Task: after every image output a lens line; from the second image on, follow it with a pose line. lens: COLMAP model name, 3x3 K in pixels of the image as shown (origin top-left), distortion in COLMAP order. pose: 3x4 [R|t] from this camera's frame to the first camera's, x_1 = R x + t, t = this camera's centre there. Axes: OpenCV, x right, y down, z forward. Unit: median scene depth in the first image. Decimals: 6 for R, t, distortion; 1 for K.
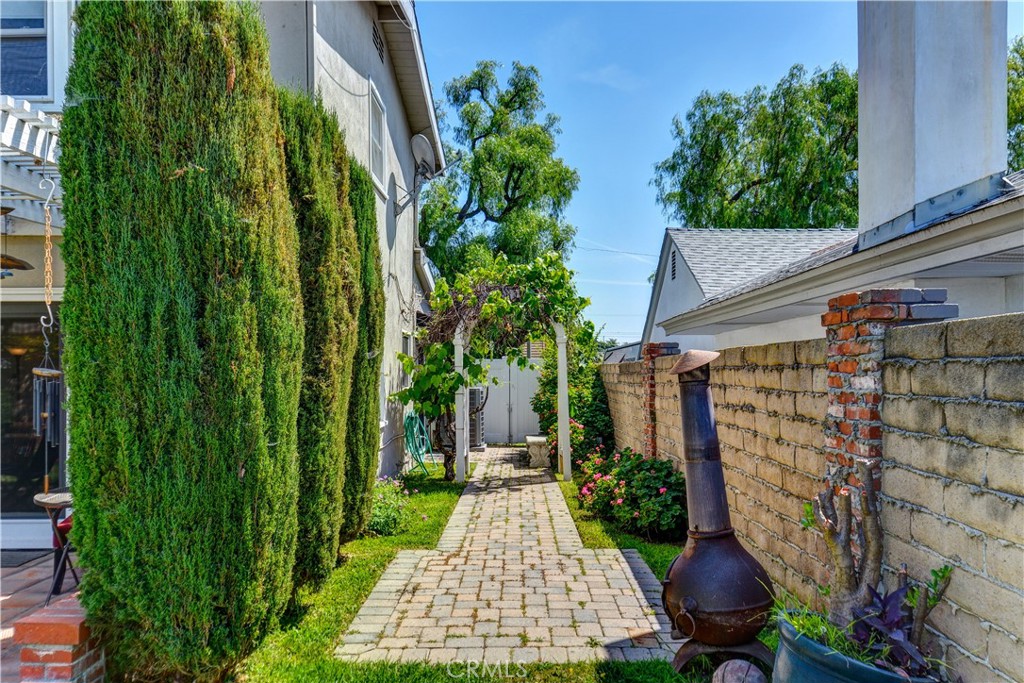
lens RADIAL K [[743.2, 0, 511.5], [0, 743.2, 368.2], [0, 0, 1]] dist [0.039658, -0.007286]
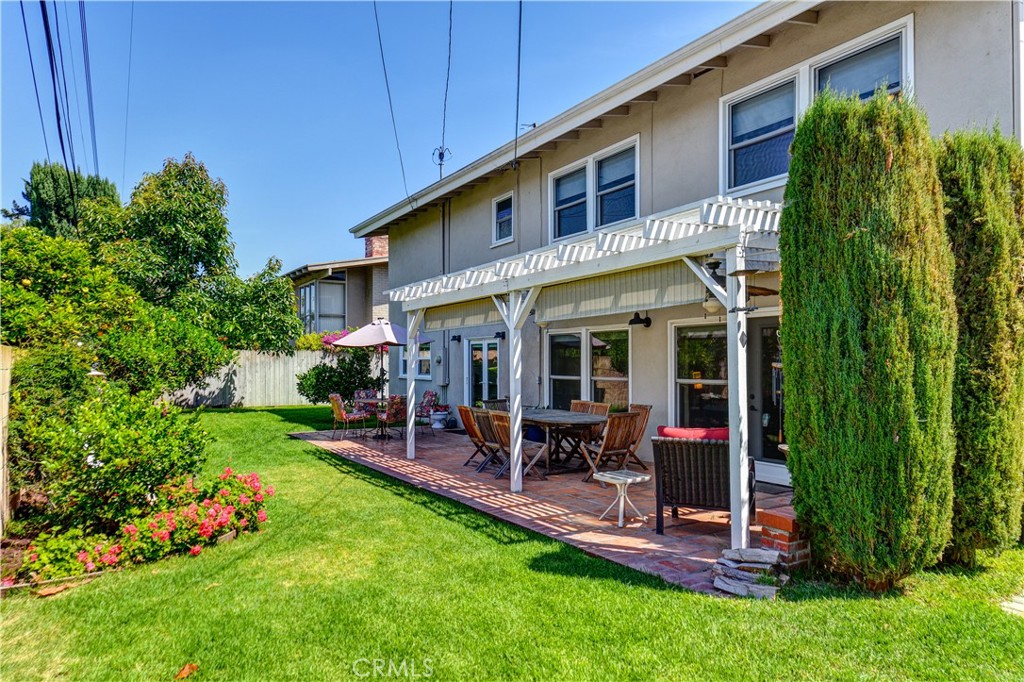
lens RADIAL K [[625.4, 0, 510.0], [0, 625.4, 362.8], [0, 0, 1]] dist [0.001795, 0.000286]
pose [[0.543958, 0.002912, -0.839107, 0.233647], [0.002318, 0.999985, 0.004973, -0.010374], [0.839109, -0.004650, 0.543943, -0.251480]]
